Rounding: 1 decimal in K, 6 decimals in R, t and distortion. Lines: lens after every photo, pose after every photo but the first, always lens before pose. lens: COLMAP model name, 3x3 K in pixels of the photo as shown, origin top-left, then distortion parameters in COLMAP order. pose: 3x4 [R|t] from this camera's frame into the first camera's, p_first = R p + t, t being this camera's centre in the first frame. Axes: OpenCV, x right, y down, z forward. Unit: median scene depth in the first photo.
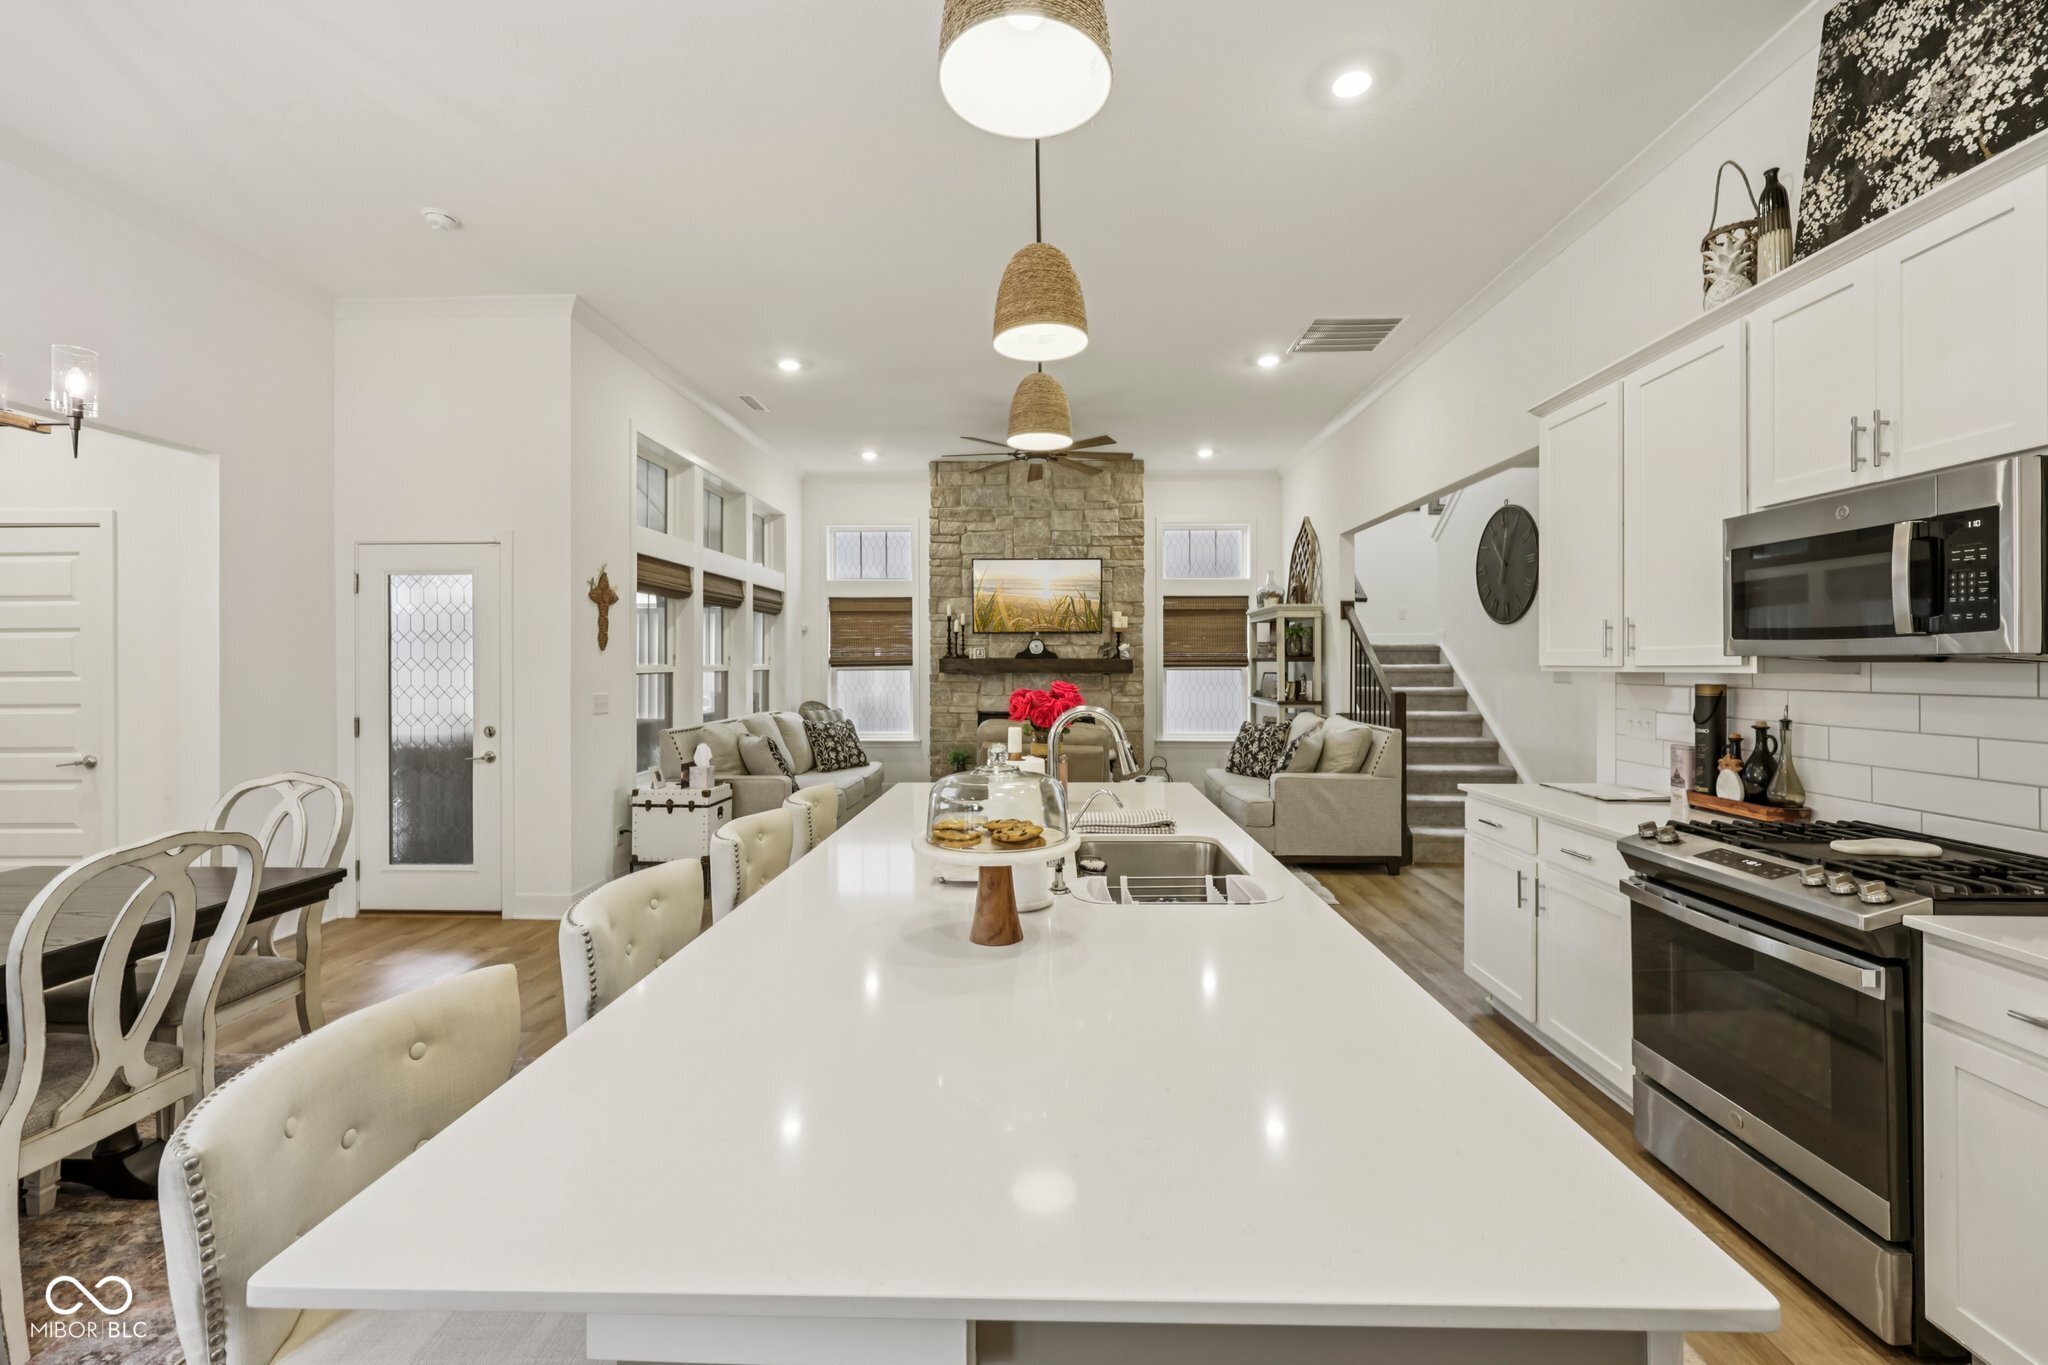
lens RADIAL K [[851.5, 0, 1032.9], [0, 851.5, 673.4], [0, 0, 1]] dist [0.000165, -0.000073]
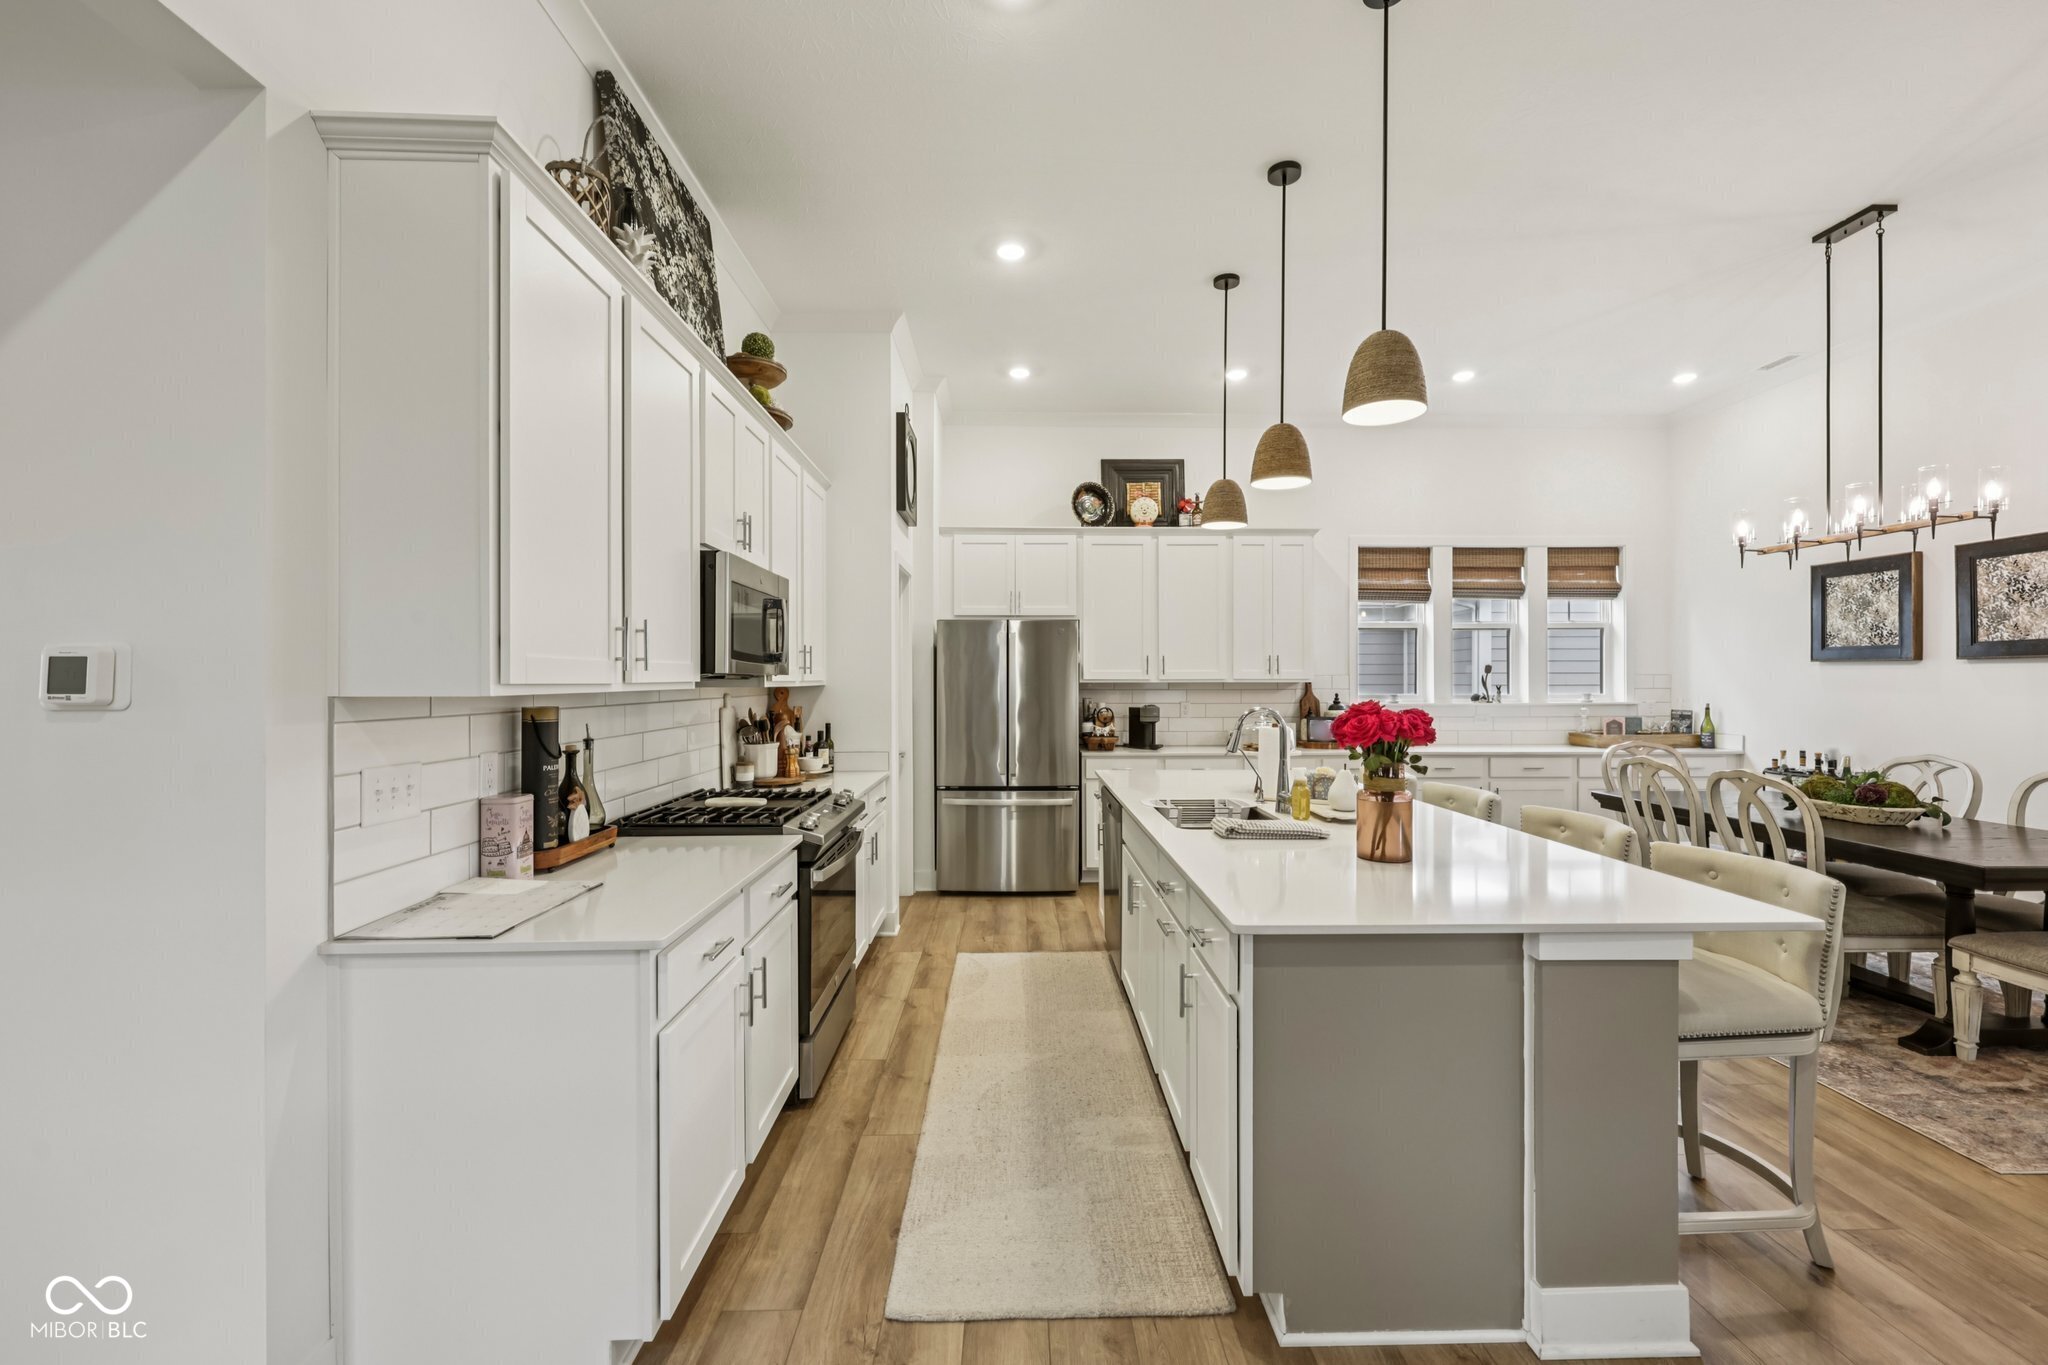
lens RADIAL K [[841.2, 0, 1024.0], [0, 841.2, 682.5], [0, 0, 1]] dist [-0.000536, 0.000216]
pose [[-0.998370, 0.002730, -0.057015, 0.146298], [0.002005, 0.999916, 0.012783, -0.006149], [0.057045, 0.012648, -0.998291, 0.637500]]
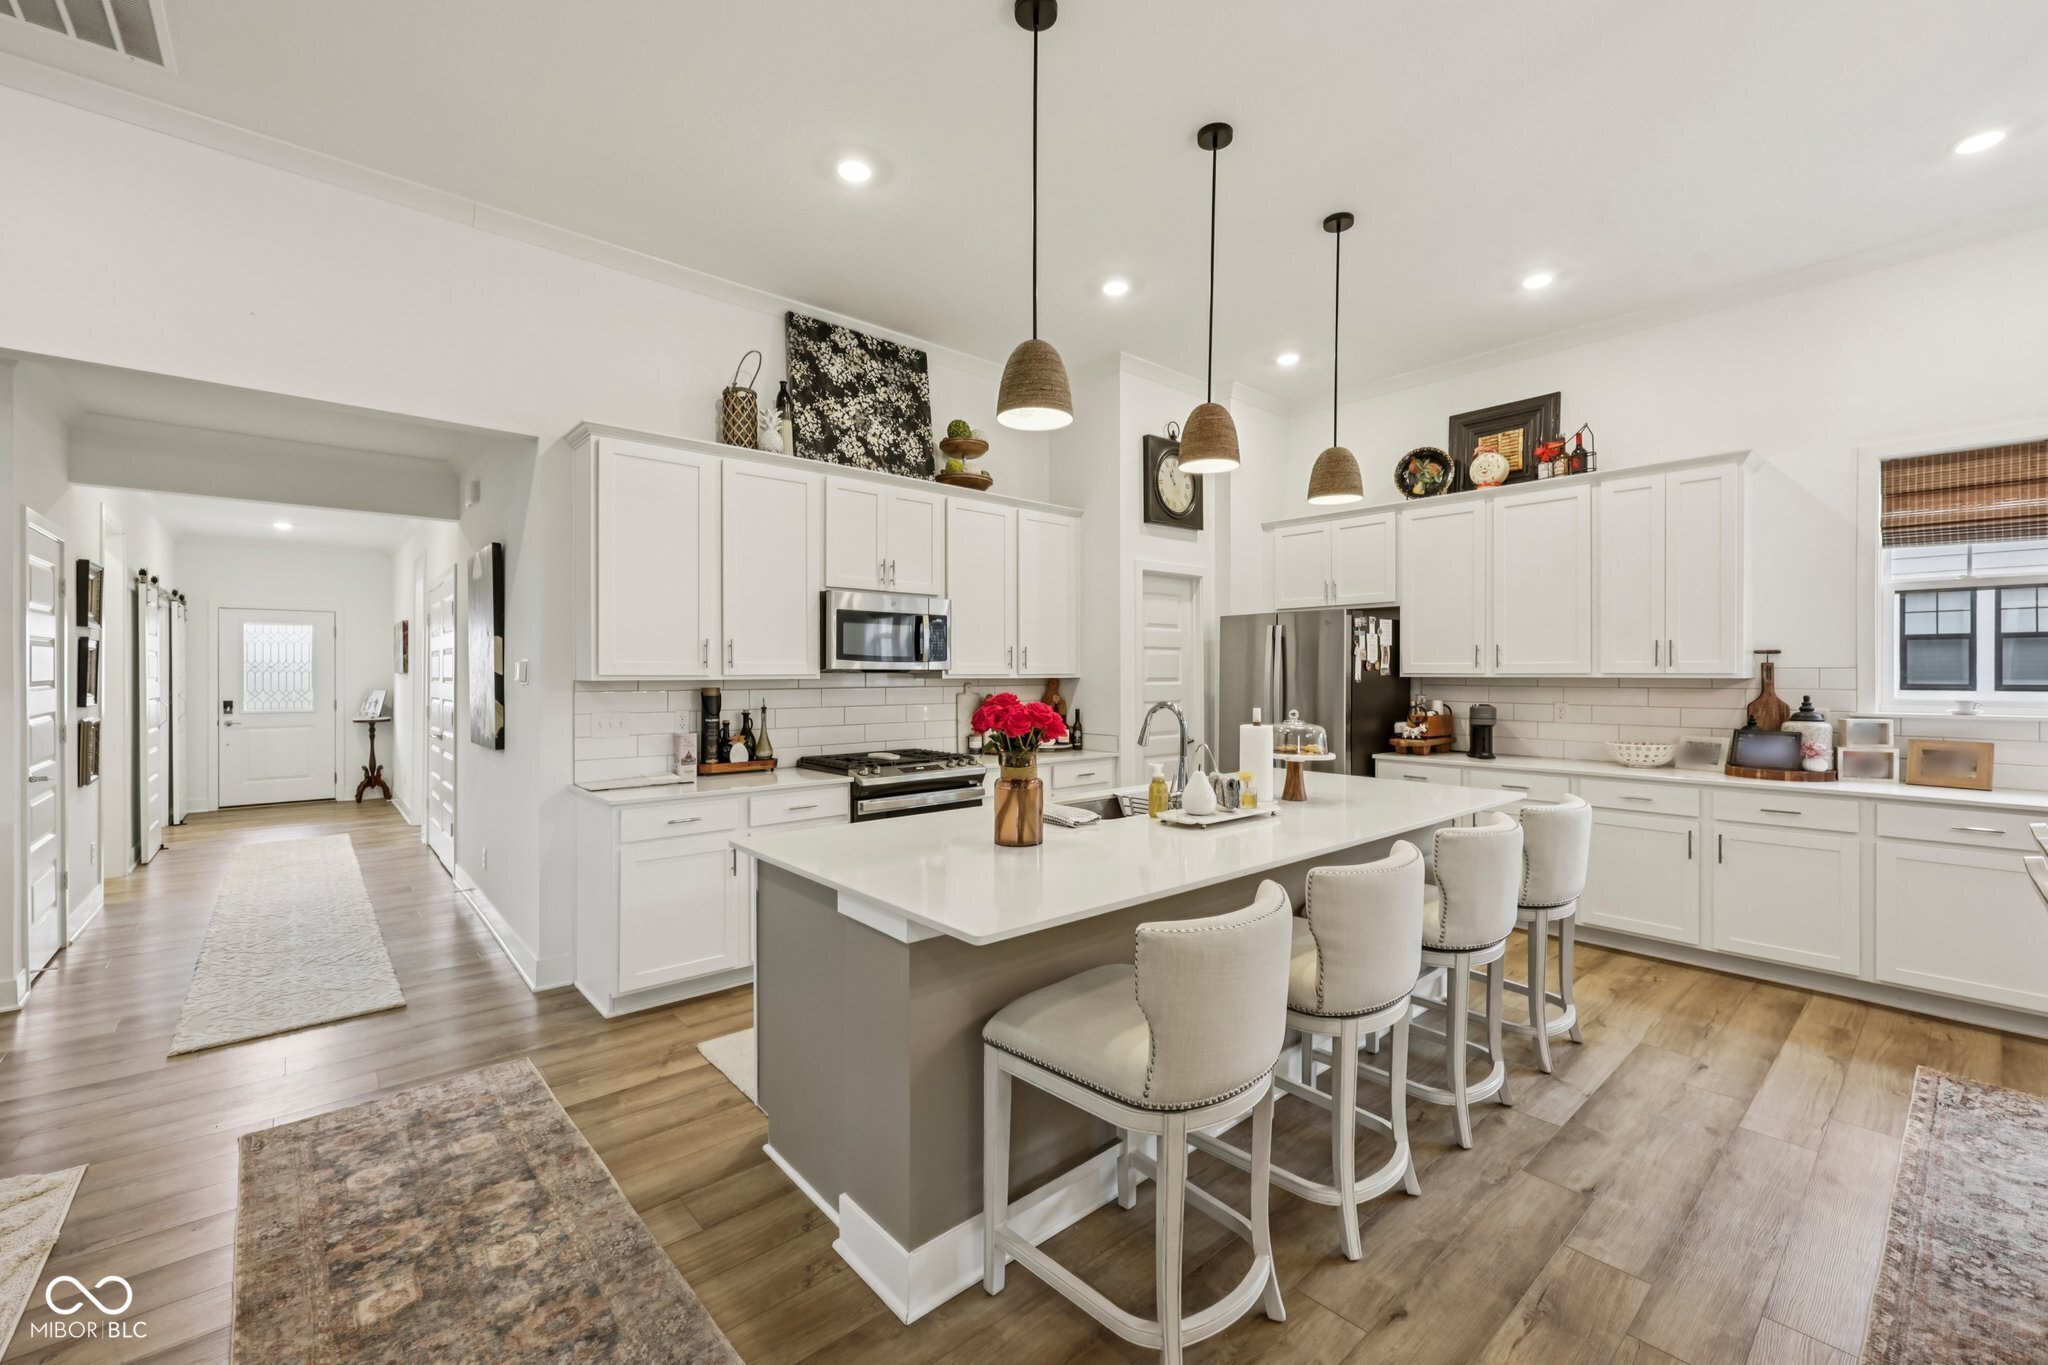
lens RADIAL K [[843.2, 0, 1037.7], [0, 843.2, 679.9], [0, 0, 1]] dist [0.000044, -0.000063]
pose [[-0.685182, -0.005859, 0.728348, -0.220941], [0.007938, 0.999848, 0.015511, -0.006586], [-0.728328, 0.016409, -0.685032, 0.563395]]
